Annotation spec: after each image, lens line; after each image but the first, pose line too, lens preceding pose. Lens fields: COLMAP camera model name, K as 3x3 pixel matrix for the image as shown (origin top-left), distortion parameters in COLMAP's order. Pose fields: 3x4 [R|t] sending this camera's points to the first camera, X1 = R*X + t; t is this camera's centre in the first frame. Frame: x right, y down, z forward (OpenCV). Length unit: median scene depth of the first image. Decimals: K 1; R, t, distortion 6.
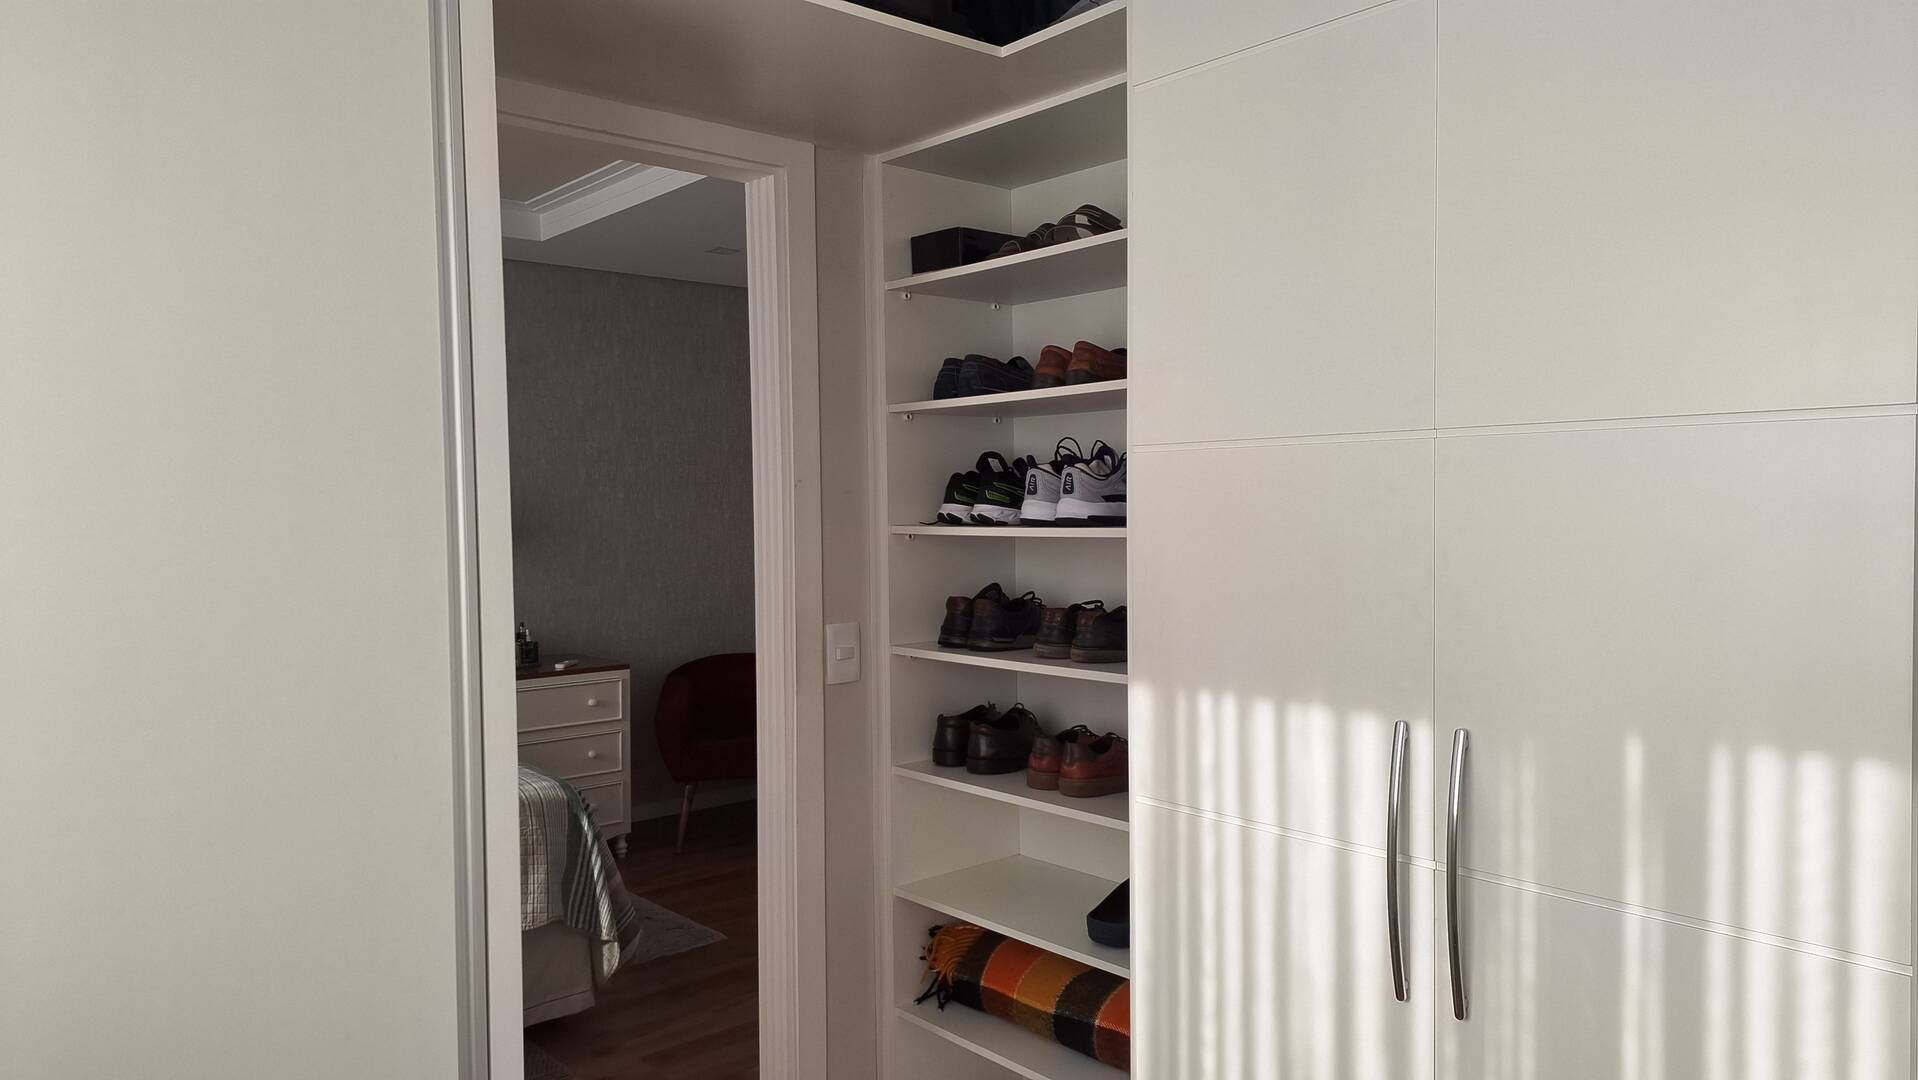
lens RADIAL K [[1292.0, 0, 963.0], [0, 1292.0, 548.8], [0, 0, 1]] dist [0.018681, -0.046599]
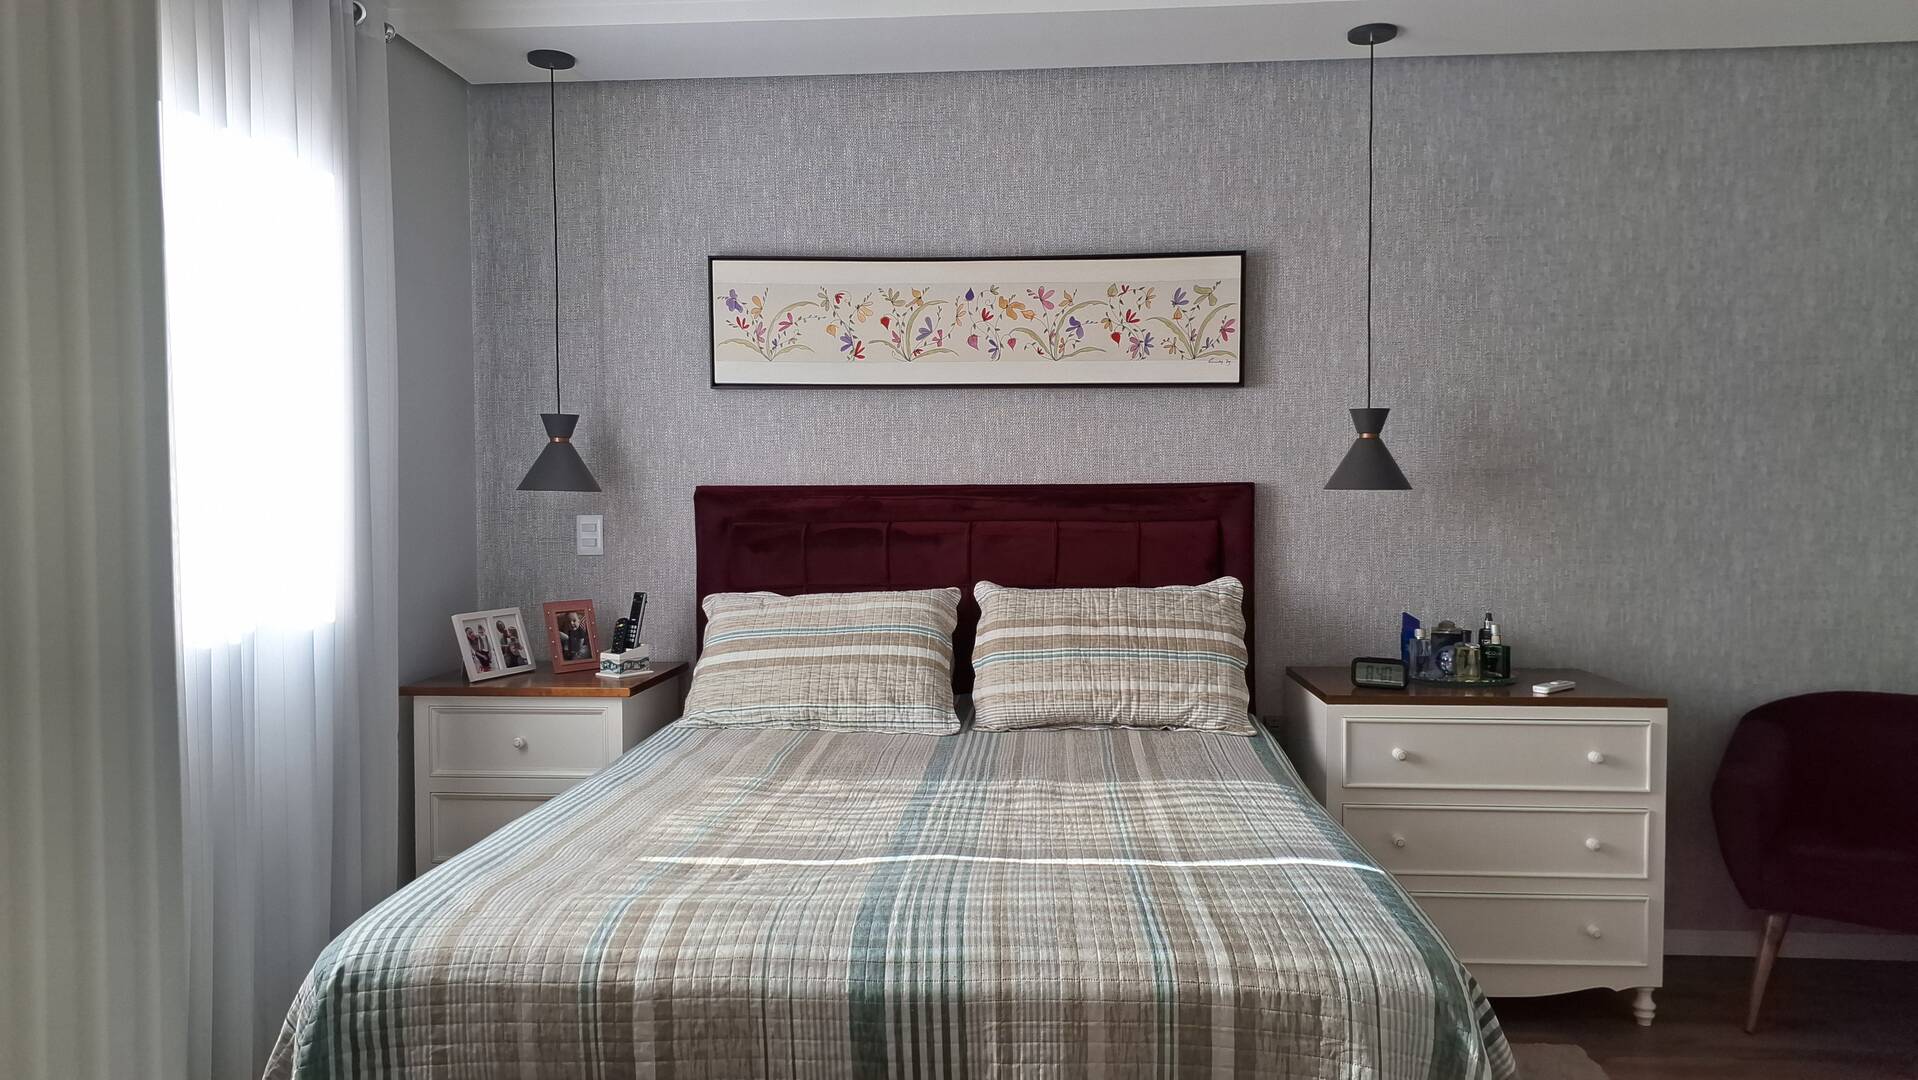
lens RADIAL K [[1292.0, 0, 952.3], [0, 1292.0, 553.3], [0, 0, 1]] dist [0.018681, -0.046599]
pose [[0.703379, 0.039346, -0.709725, -0.075058], [-0.034207, 0.999184, 0.021492, 0.022519], [0.709991, 0.009160, 0.704151, 0.363364]]
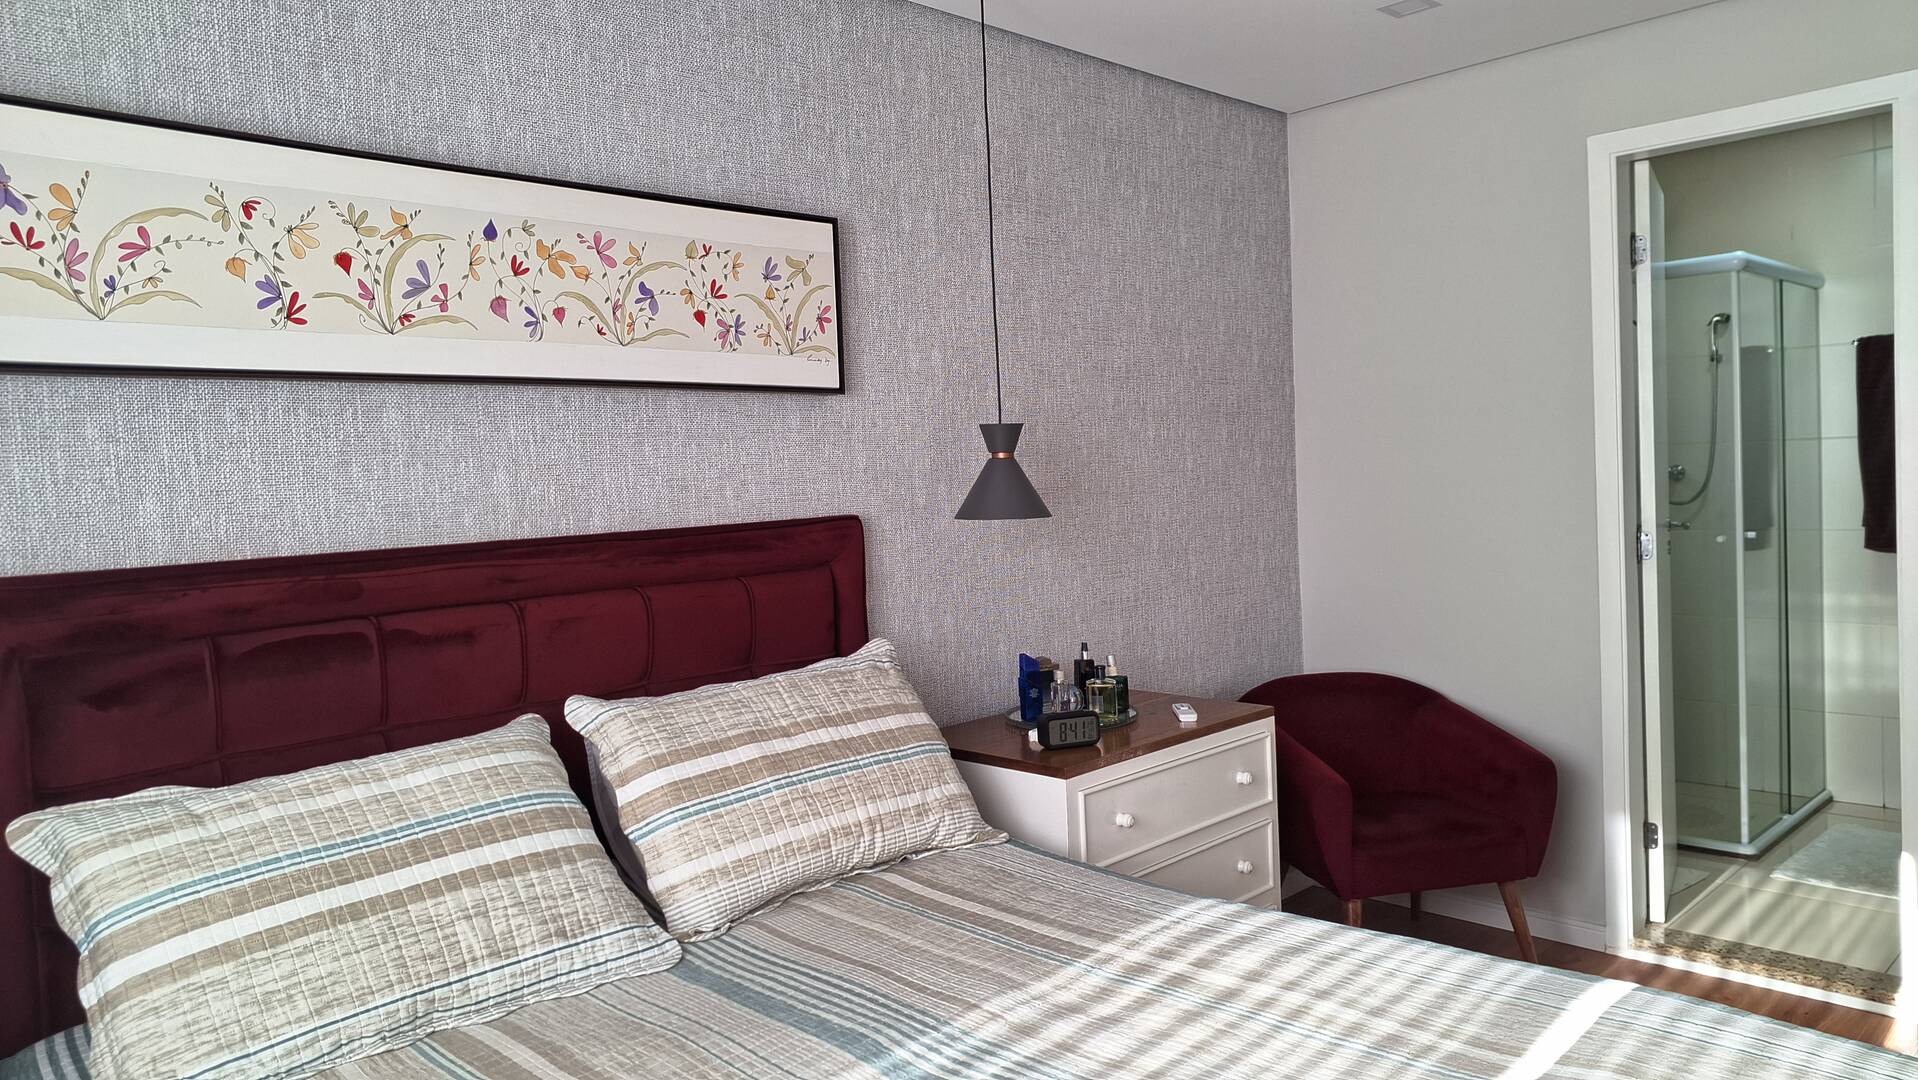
lens RADIAL K [[1292.0, 0, 1018.1], [0, 1292.0, 534.7], [0, 0, 1]] dist [0.018681, -0.046599]
pose [[0.994769, -0.035906, 0.095633, -0.427825], [0.035391, 0.999348, 0.007075, 0.001458], [-0.095824, -0.003654, 0.995392, 0.417068]]
